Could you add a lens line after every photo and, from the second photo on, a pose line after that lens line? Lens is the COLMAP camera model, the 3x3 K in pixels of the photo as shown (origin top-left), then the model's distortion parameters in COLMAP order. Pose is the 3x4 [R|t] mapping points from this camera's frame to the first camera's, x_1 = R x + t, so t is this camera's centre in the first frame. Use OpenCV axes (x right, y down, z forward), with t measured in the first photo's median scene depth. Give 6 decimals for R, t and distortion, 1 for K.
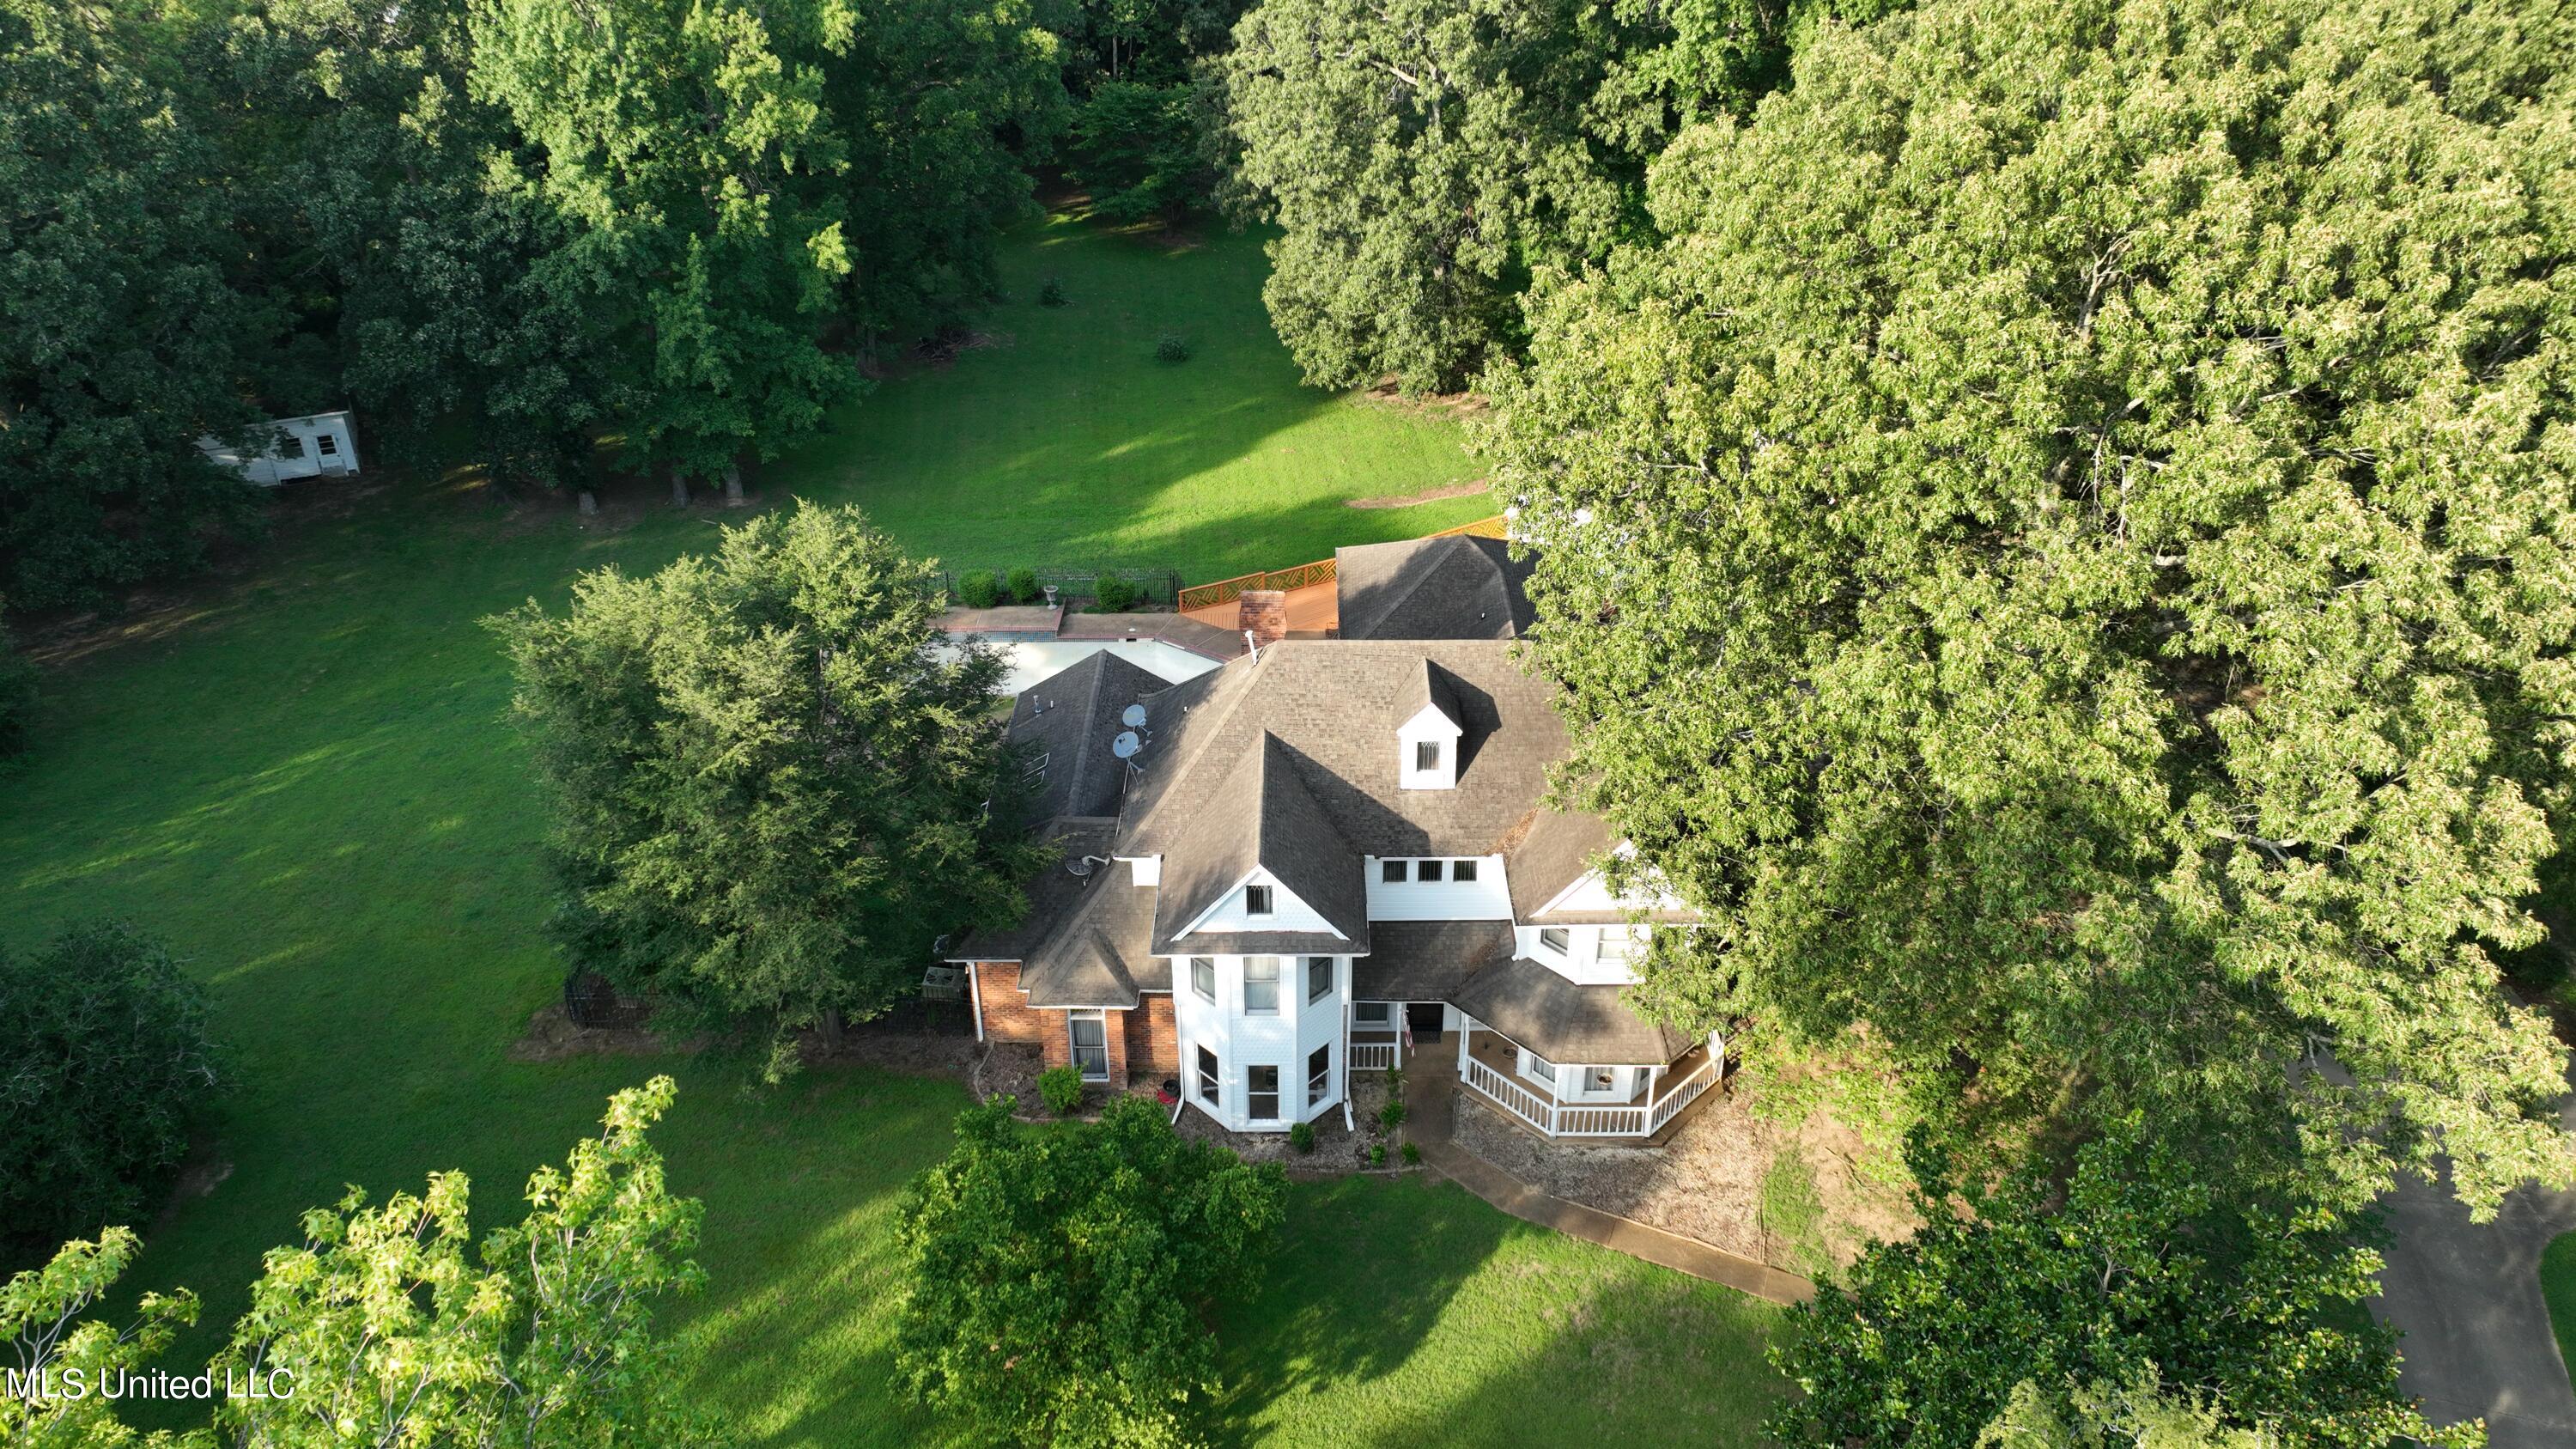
lens RADIAL K [[1792.2, 0, 1278.7], [0, 1792.2, 720.0], [0, 0, 1]] dist [0.002084, 0.000881]
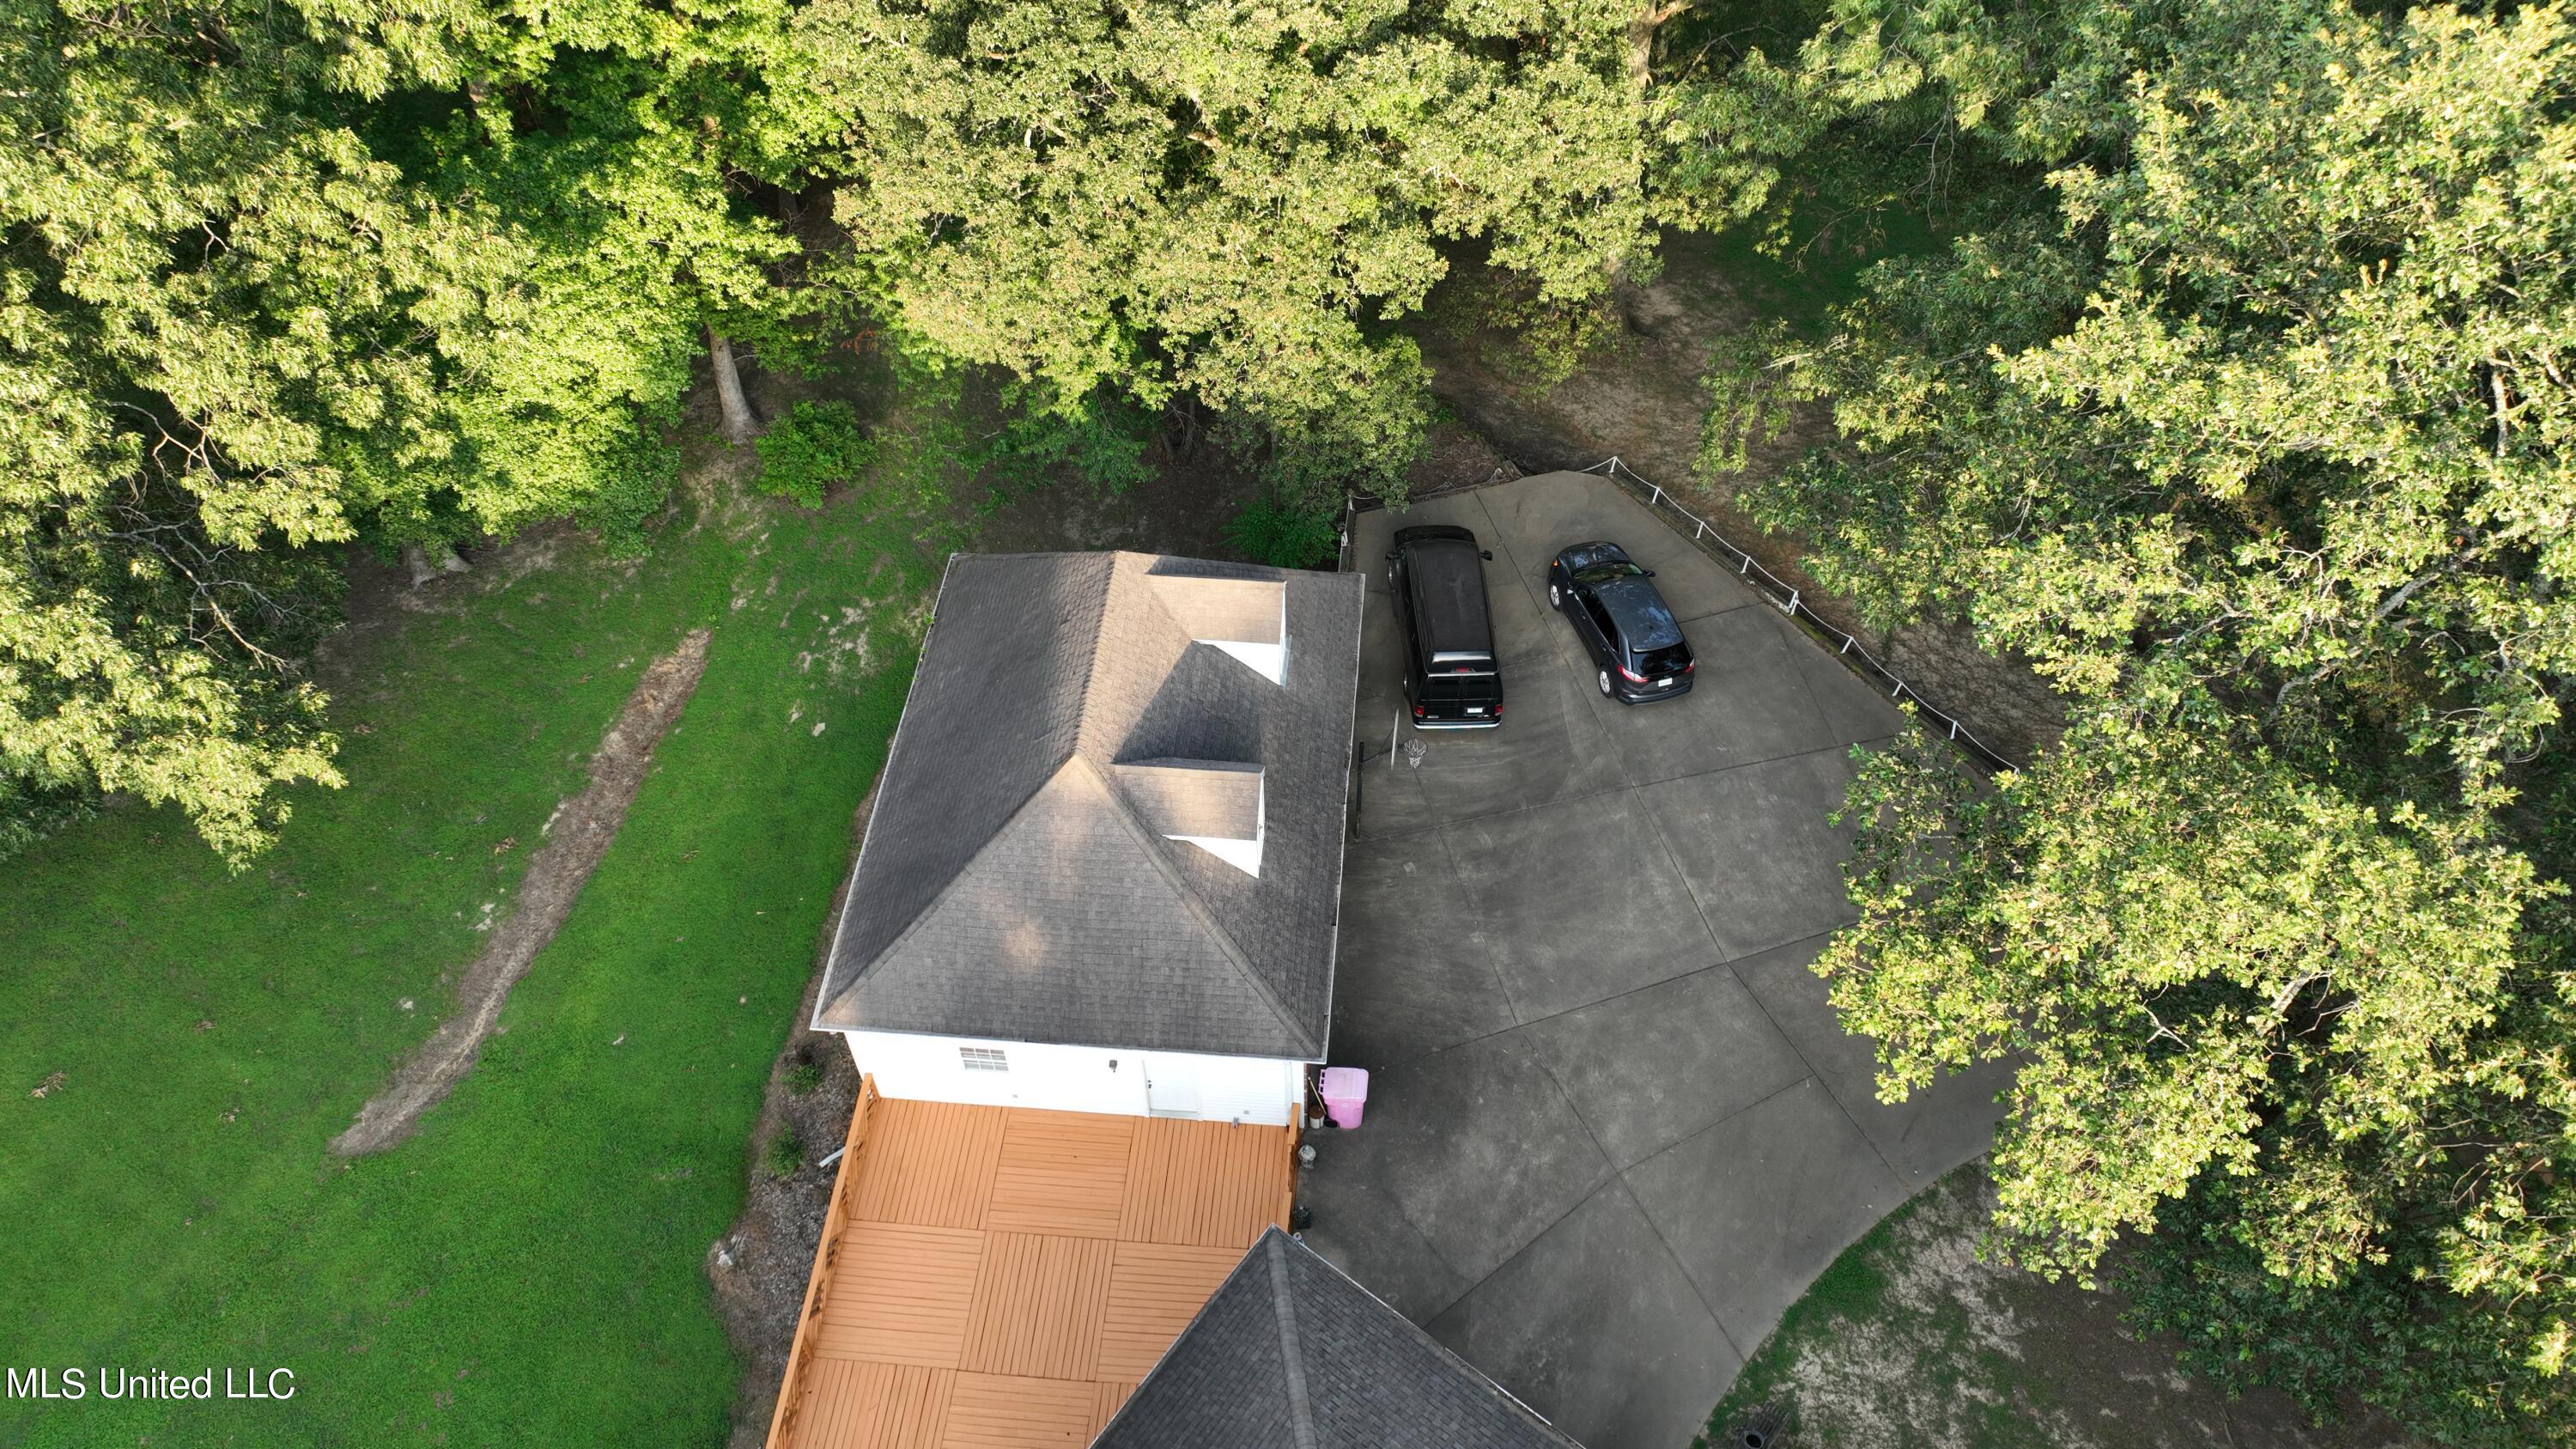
lens RADIAL K [[1807.9, 0, 1301.5], [0, 1807.9, 727.7], [0, 0, 1]] dist [0.001824, 0.013551]
pose [[0.606268, -0.605064, 0.516078, 0.014444], [0.400009, 0.792891, 0.459692, -0.318642], [-0.687337, -0.072261, 0.722736, 0.562893]]
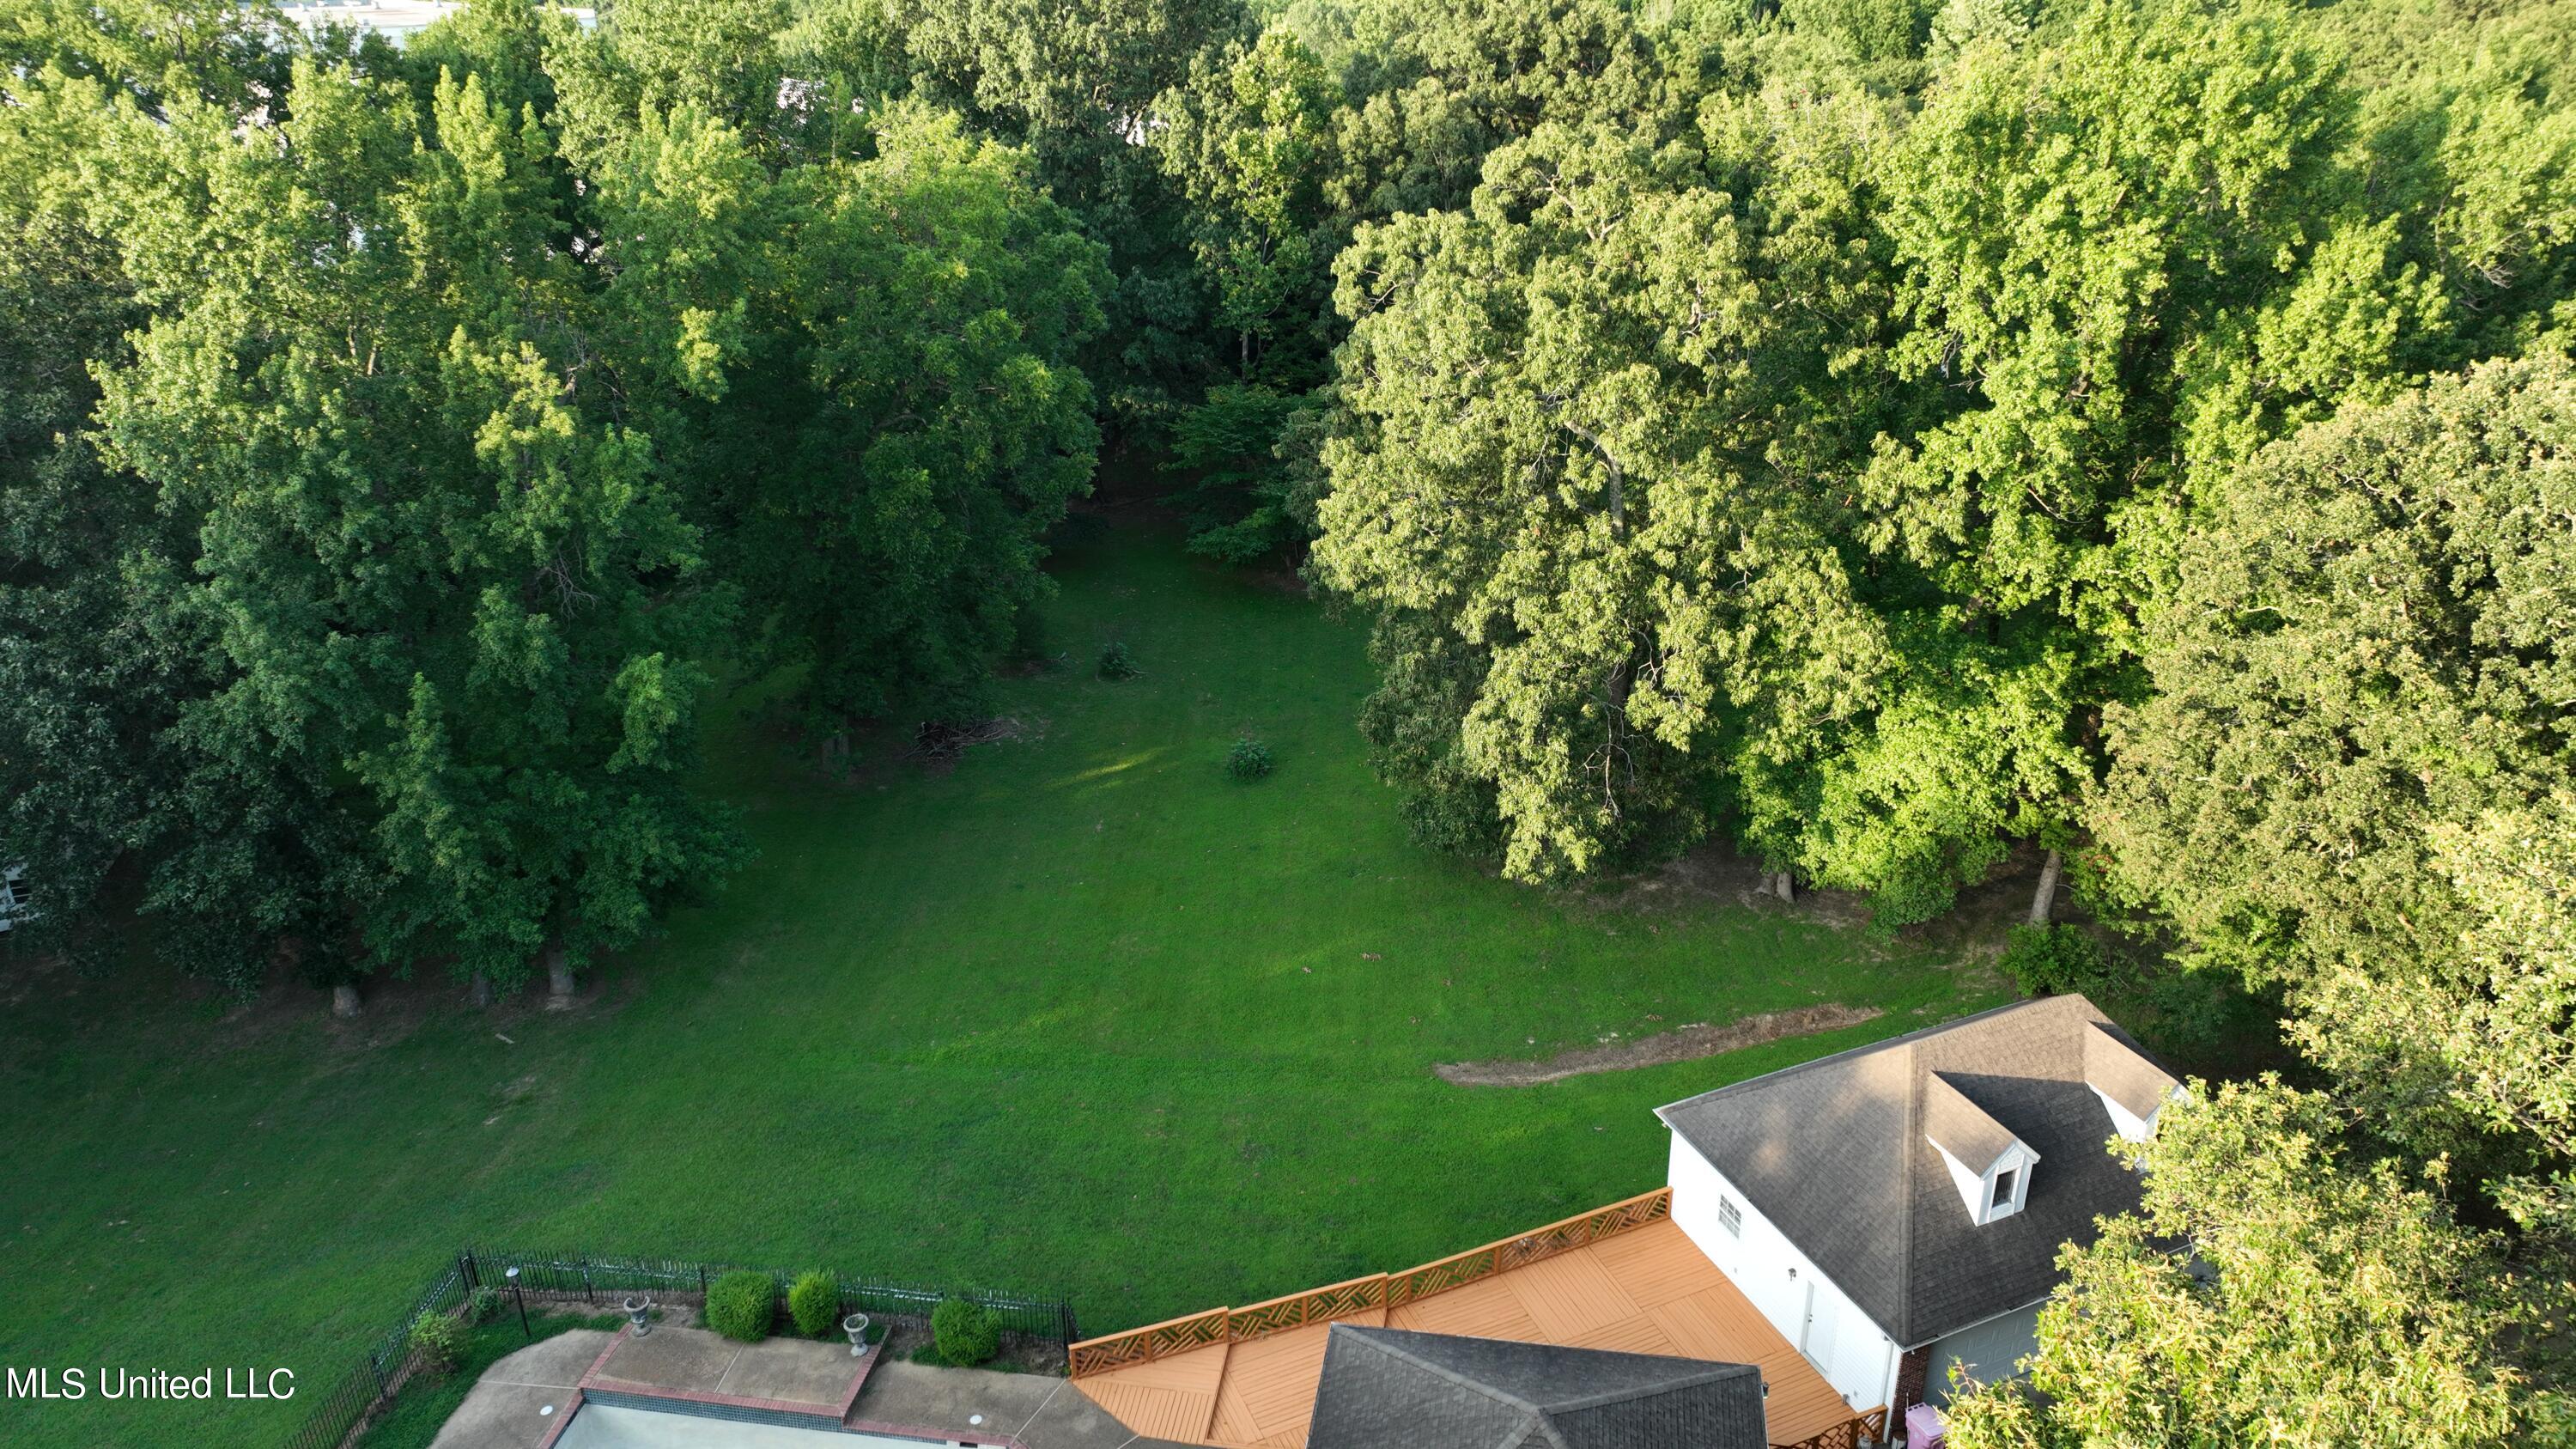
lens RADIAL K [[1807.9, 0, 1301.5], [0, 1807.9, 727.7], [0, 0, 1]] dist [0.001824, 0.013551]
pose [[0.988145, 0.056677, -0.142676, 0.078123], [-0.070886, 0.992800, -0.096555, -0.184532], [0.136177, 0.105524, 0.985048, 0.344309]]
